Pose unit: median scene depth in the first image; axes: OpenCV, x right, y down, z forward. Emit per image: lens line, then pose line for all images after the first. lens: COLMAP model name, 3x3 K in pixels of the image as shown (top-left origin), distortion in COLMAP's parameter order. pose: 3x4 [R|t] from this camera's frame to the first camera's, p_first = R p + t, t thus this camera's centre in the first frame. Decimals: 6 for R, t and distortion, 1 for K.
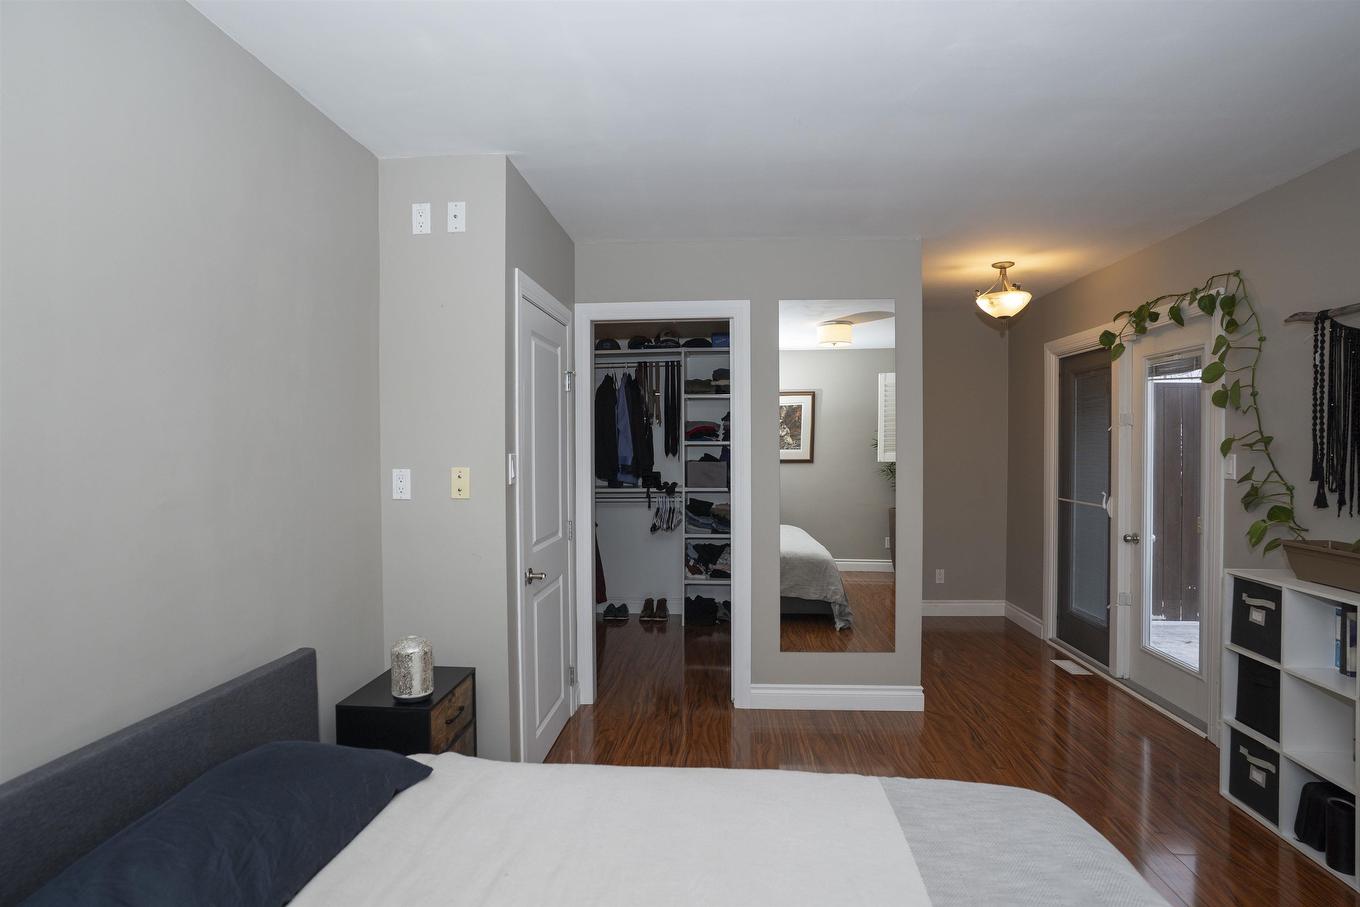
lens RADIAL K [[714.1, 0, 685.0], [0, 714.1, 453.6], [0, 0, 1]] dist [-0.091587, 0.048777]
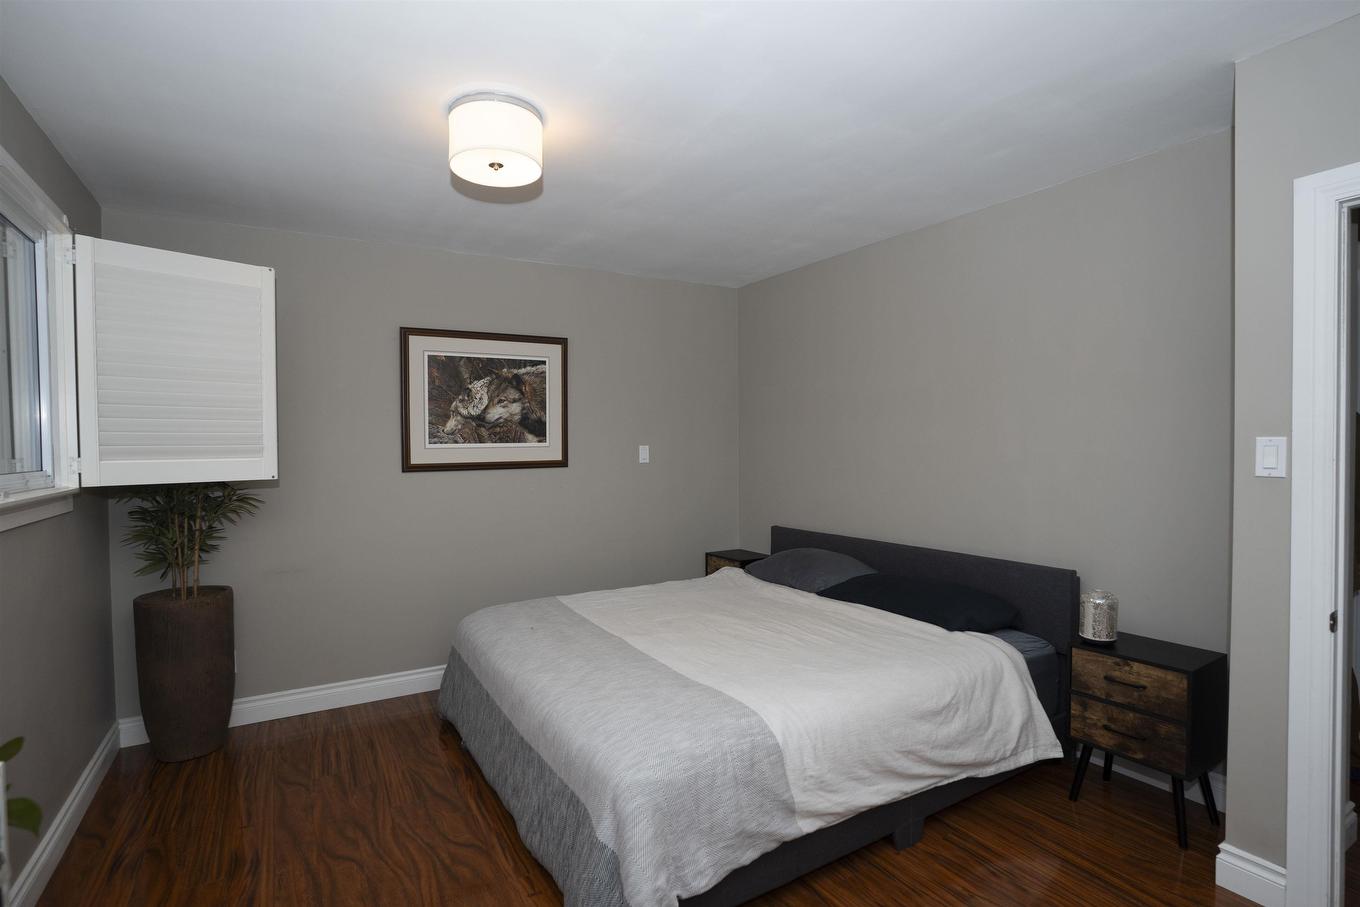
lens RADIAL K [[714.1, 0, 685.0], [0, 714.1, 453.6], [0, 0, 1]] dist [-0.091587, 0.048777]
pose [[-0.833464, 0.026260, -0.551949, 0.493505], [0.016843, 0.999613, 0.022125, -0.005643], [0.552317, 0.009144, -0.833584, 0.924508]]
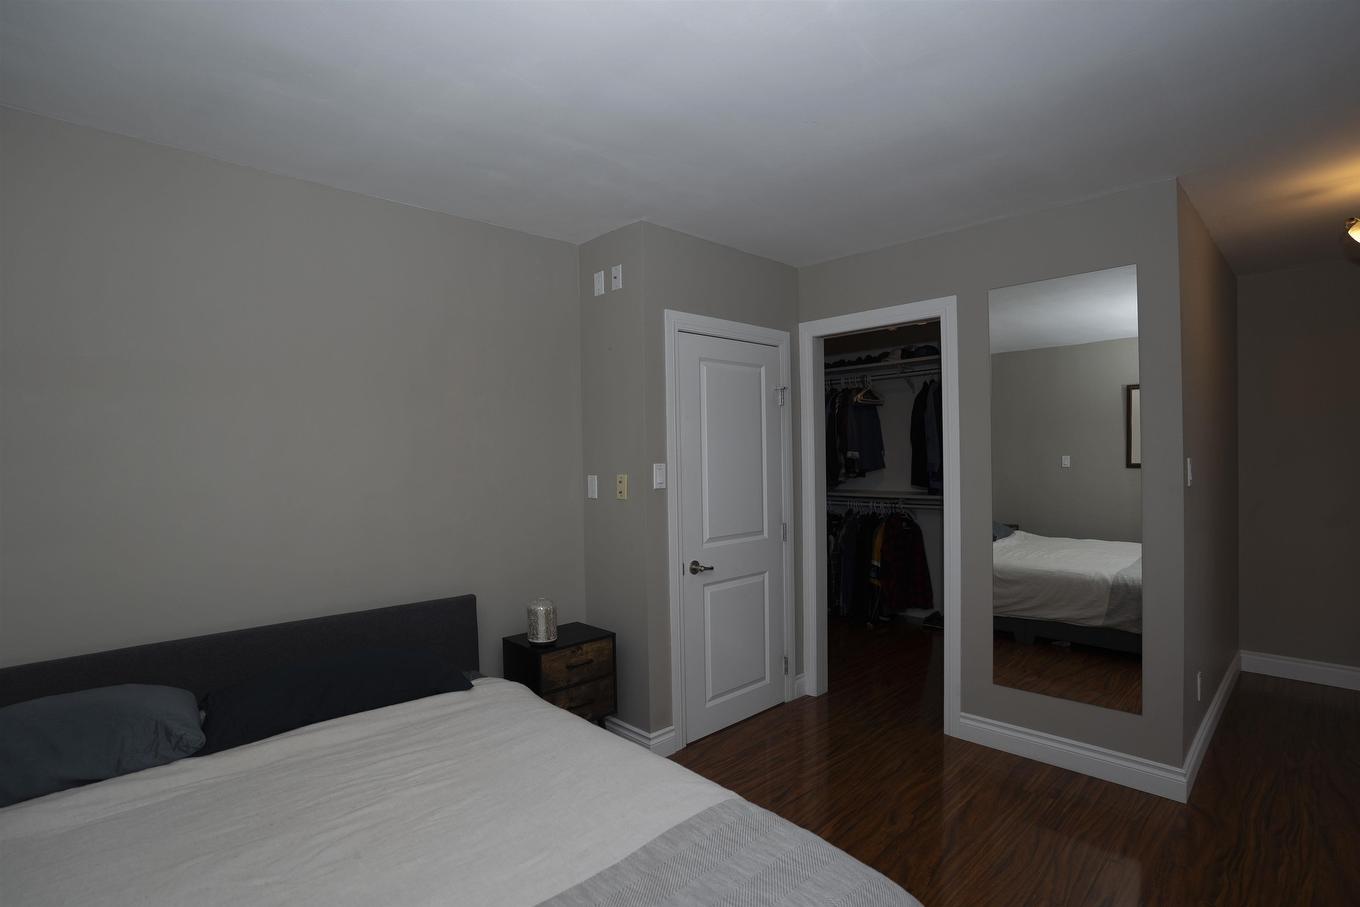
lens RADIAL K [[664.8, 0, 684.5], [0, 664.8, 457.2], [0, 0, 1]] dist [-0.077932, 0.035608]
pose [[0.746415, -0.008427, -0.665427, 0.396340], [0.006549, 0.999964, -0.005318, -0.003168], [0.665448, -0.000388, 0.746444, 0.132298]]
